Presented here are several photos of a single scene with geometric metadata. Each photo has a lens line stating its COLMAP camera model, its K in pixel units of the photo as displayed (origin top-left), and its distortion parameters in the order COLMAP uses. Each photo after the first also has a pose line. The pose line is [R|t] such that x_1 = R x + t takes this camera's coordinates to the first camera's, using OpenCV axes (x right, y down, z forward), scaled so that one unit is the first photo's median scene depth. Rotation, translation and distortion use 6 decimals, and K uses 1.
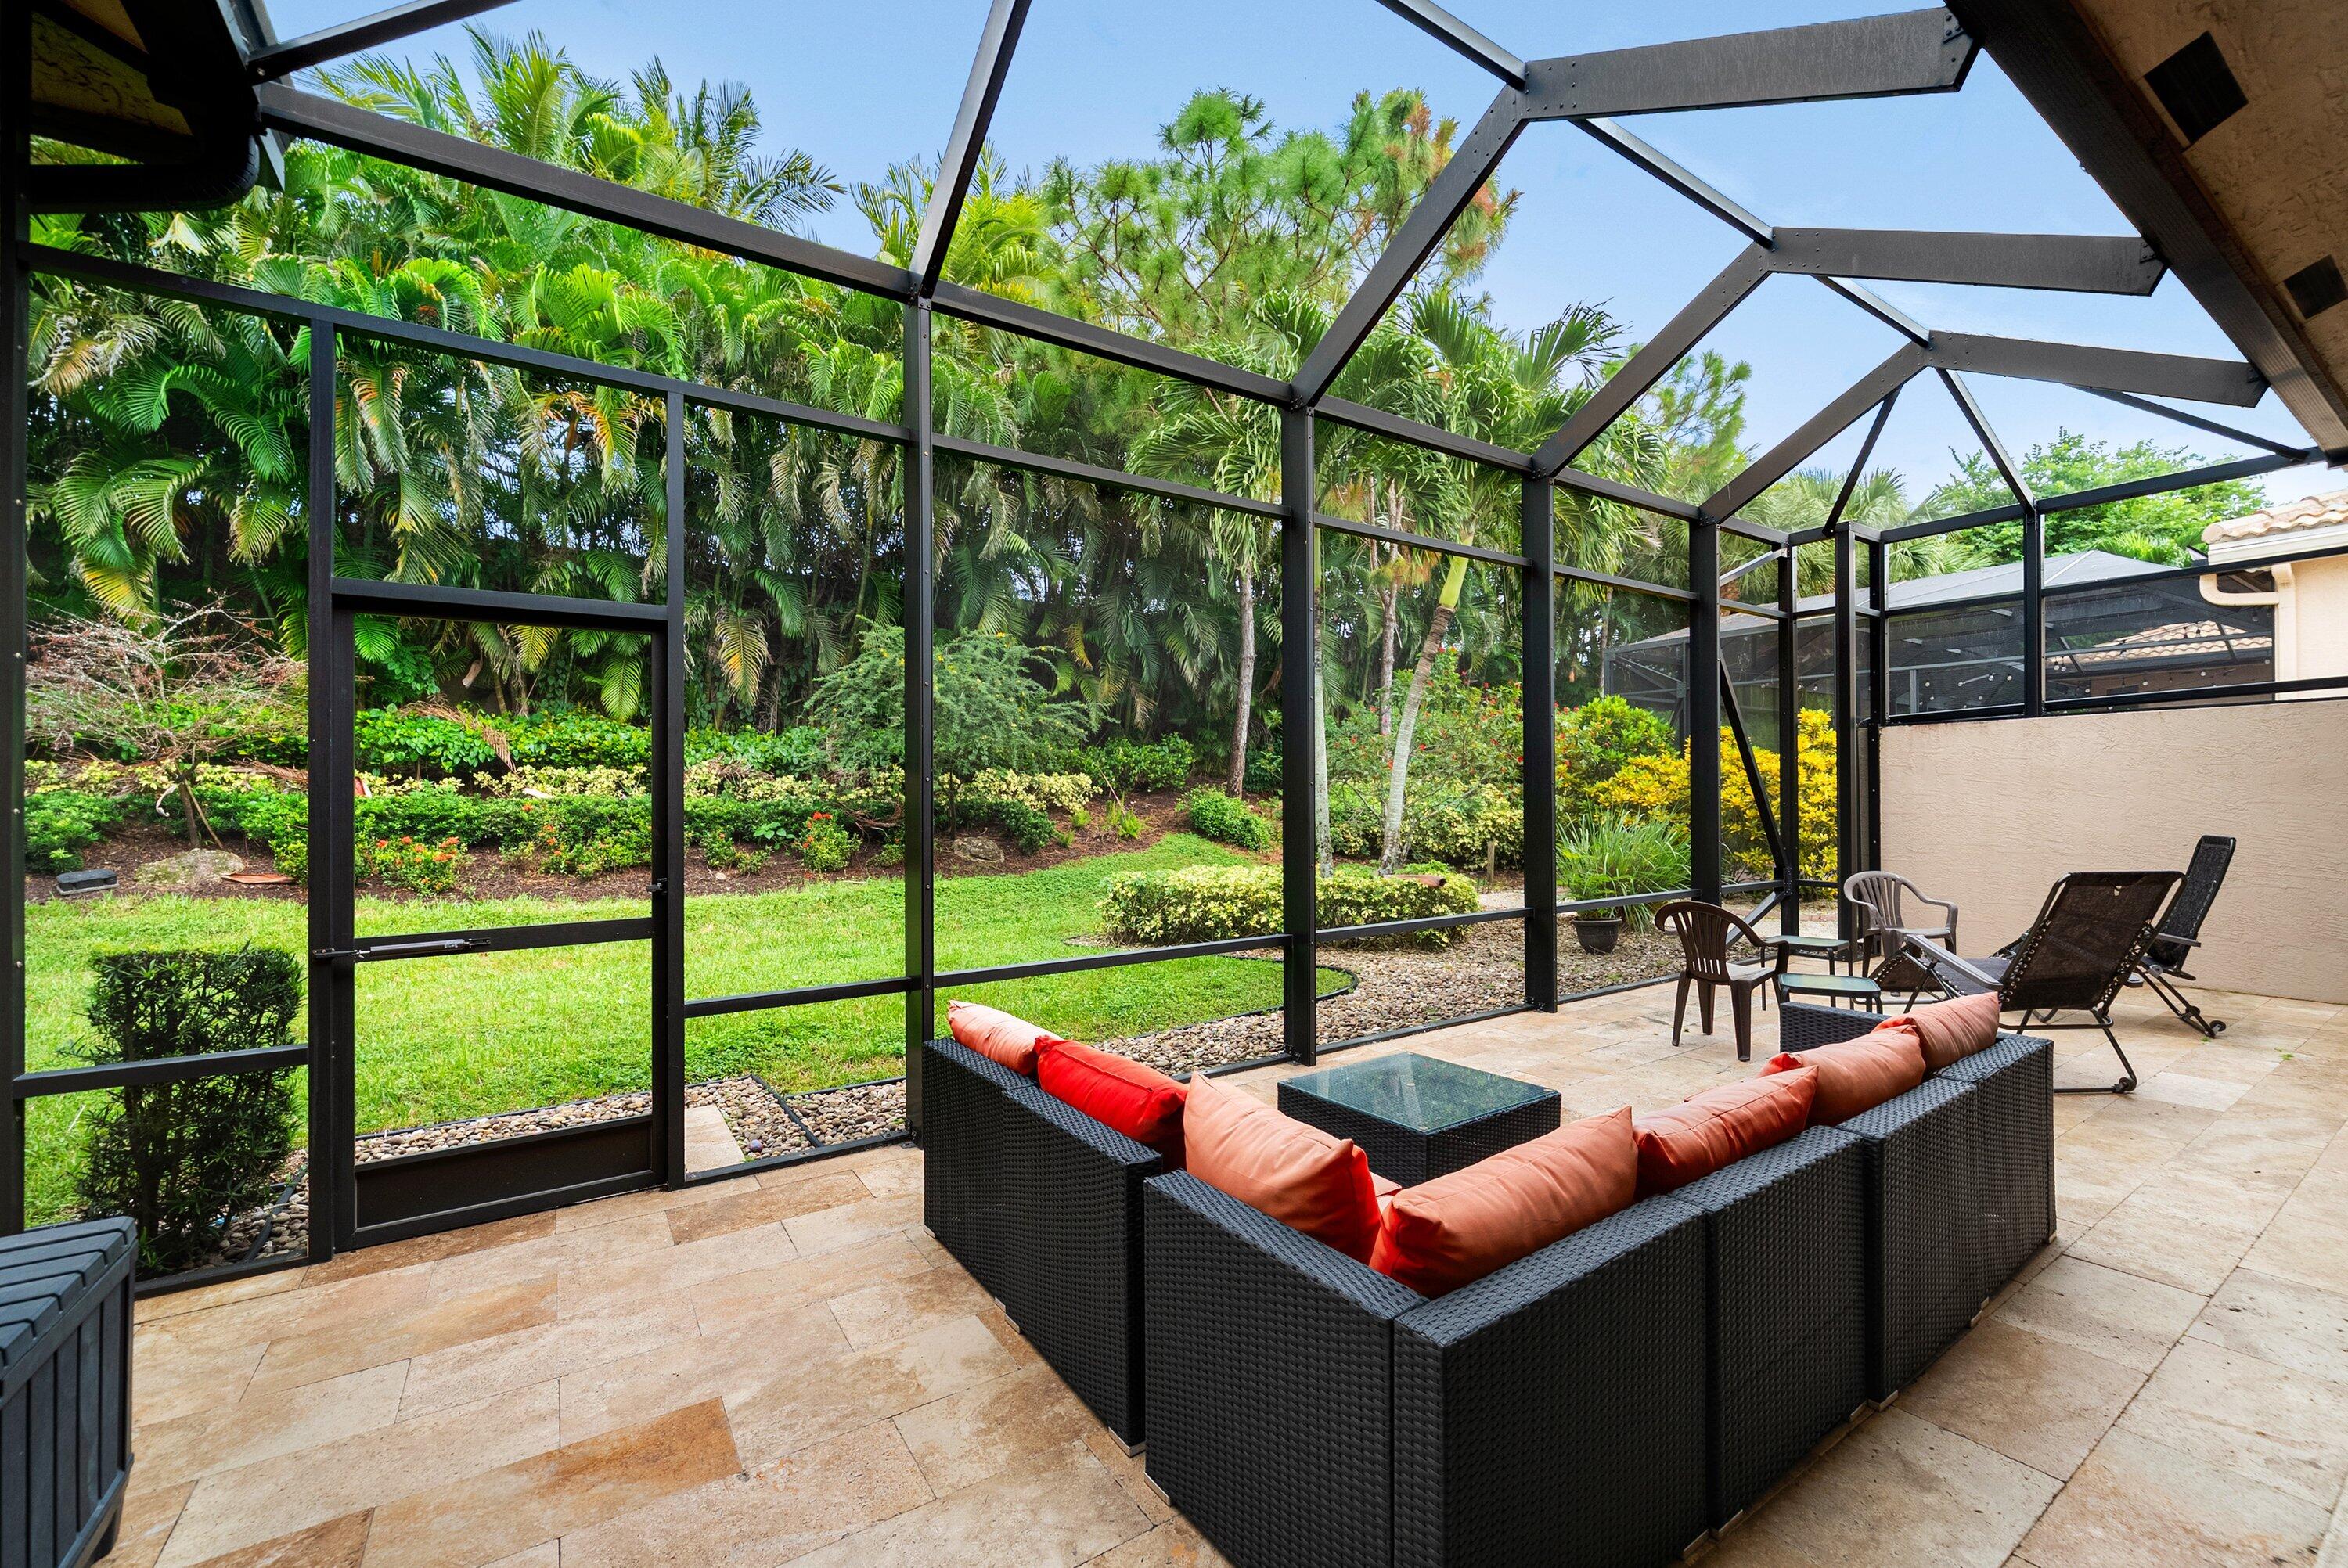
lens RADIAL K [[953.3, 0, 1177.8], [0, 953.3, 789.2], [0, 0, 1]] dist [0.002778, 0.000115]
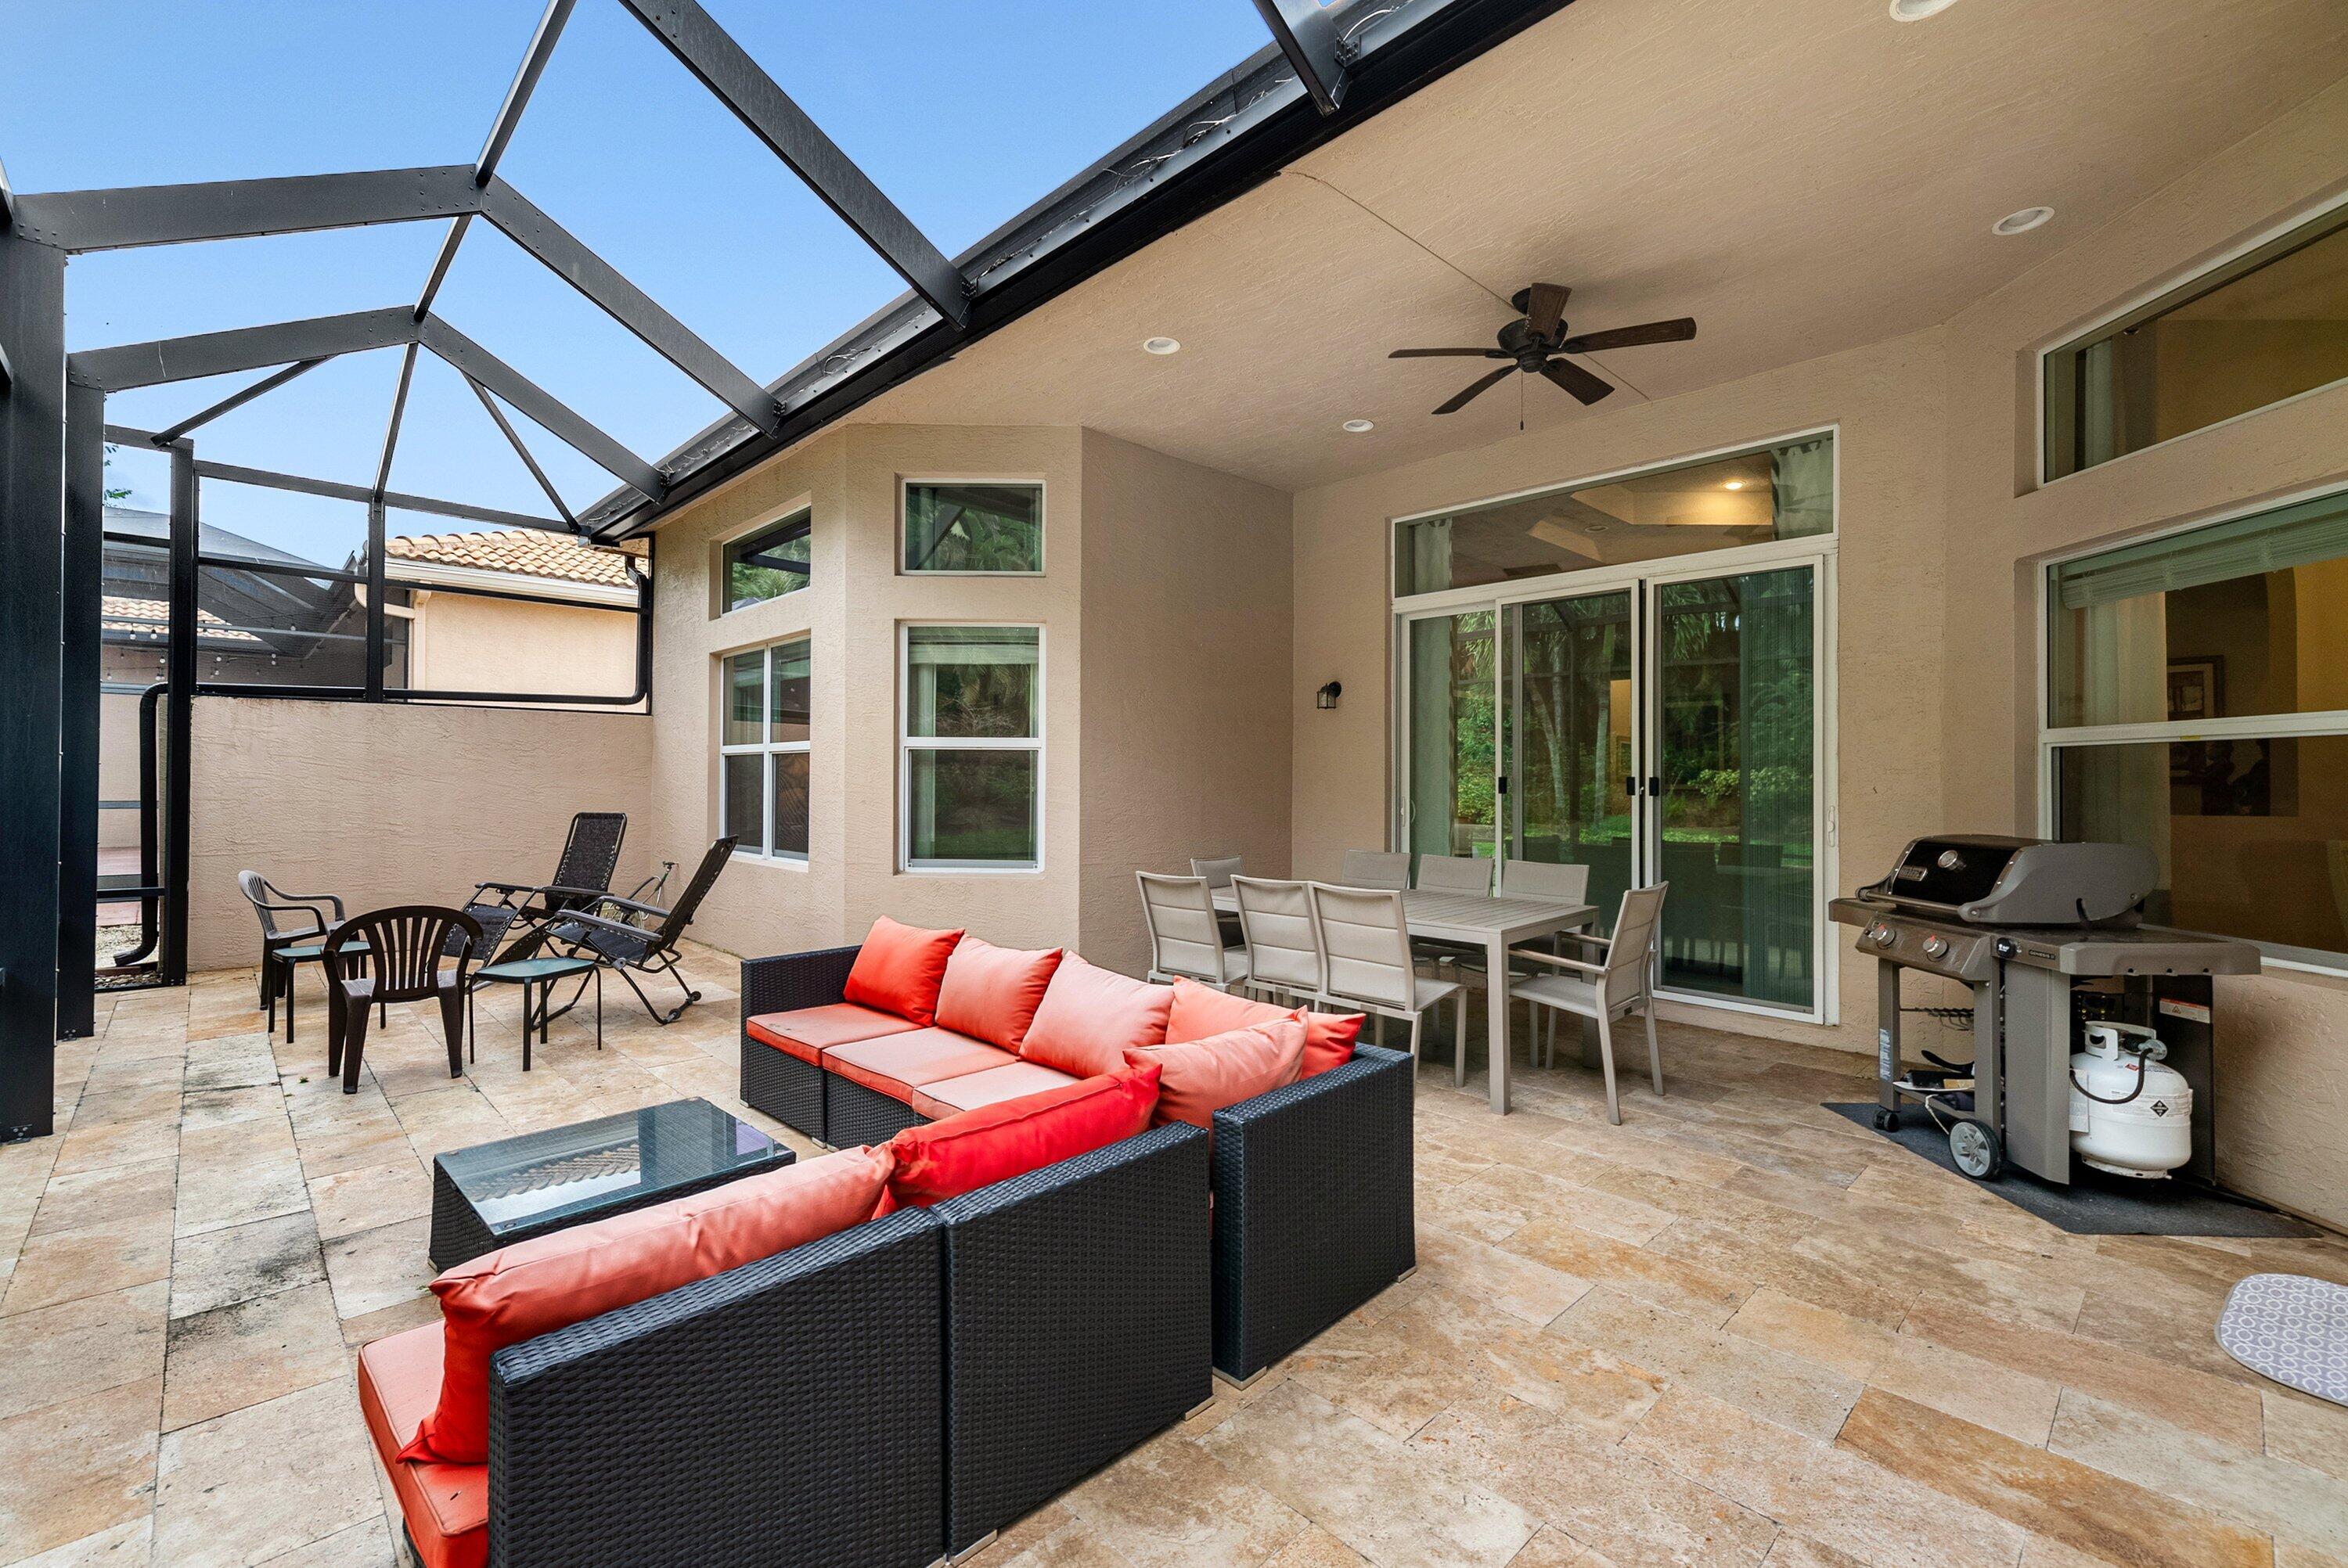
lens RADIAL K [[1028.4, 0, 1179.8], [0, 1028.4, 774.6], [0, 0, 1]] dist [0.002936, -0.000034]
pose [[-0.181959, 0.006431, 0.983285, -0.492679], [-0.007140, 0.999944, -0.007861, 0.006015], [-0.983280, -0.008451, -0.181903, 0.527840]]
